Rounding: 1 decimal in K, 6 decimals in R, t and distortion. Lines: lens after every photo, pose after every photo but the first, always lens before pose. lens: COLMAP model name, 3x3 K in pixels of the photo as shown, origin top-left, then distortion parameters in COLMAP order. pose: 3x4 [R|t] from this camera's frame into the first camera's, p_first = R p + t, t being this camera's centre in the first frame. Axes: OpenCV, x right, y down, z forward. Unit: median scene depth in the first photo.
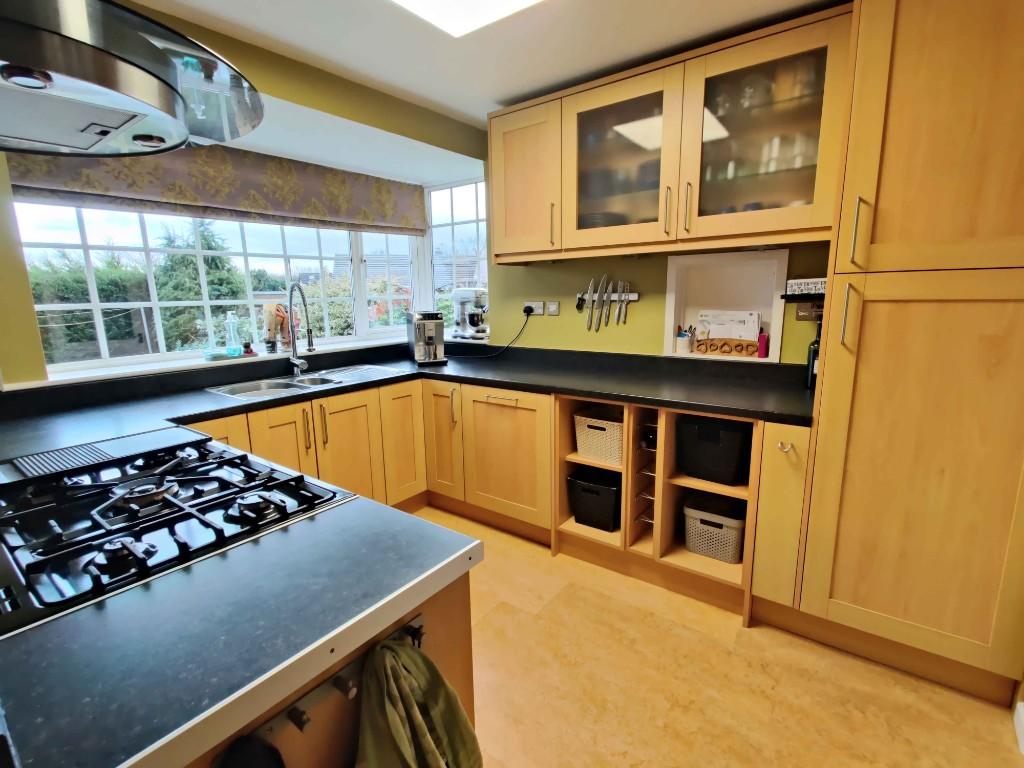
lens RADIAL K [[476.9, 0, 514.4], [0, 476.9, 384.3], [0, 0, 1]] dist [0.004369, -0.004025]
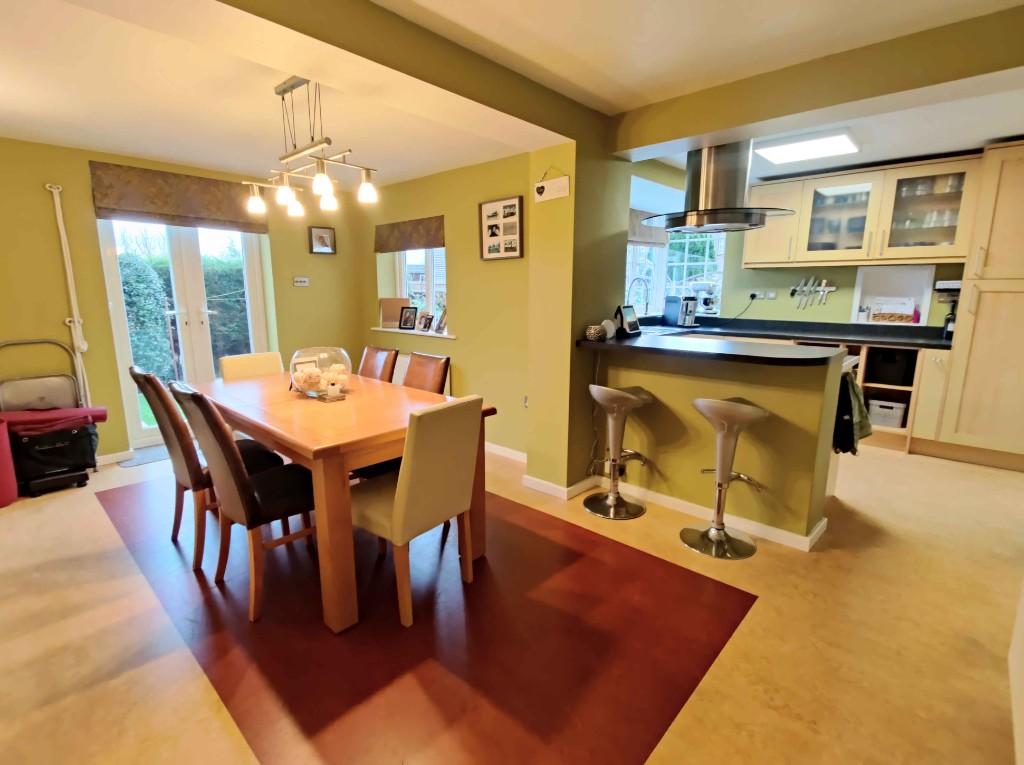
lens RADIAL K [[491.3, 0, 509.8], [0, 491.3, 378.5], [0, 0, 1]] dist [0.001944, -0.000011]
pose [[0.992315, 0.040777, -0.116828, -0.810350], [-0.040899, 0.999162, 0.001356, 0.220318], [0.116786, 0.003433, 0.993151, -1.072568]]
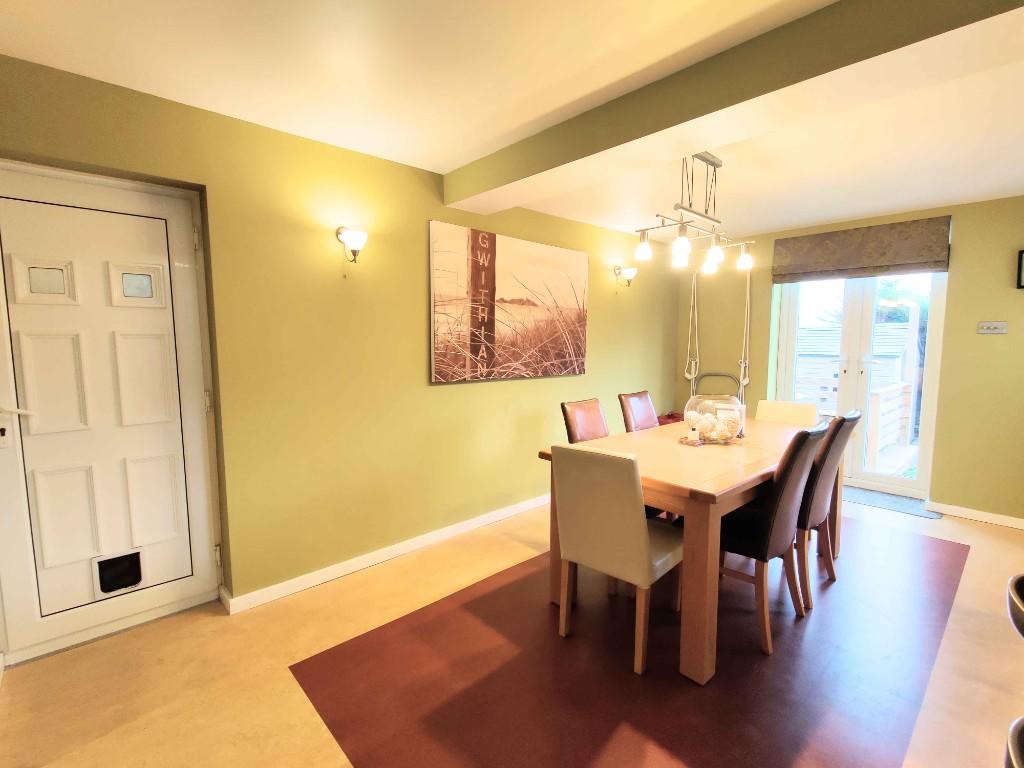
lens RADIAL K [[476.9, 0, 514.4], [0, 476.9, 384.3], [0, 0, 1]] dist [0.004369, -0.004025]
pose [[-0.186853, 0.112382, -0.975939, 2.015557], [-0.171837, 0.974380, 0.145103, -0.503926], [0.967242, 0.194816, -0.162754, 2.540481]]
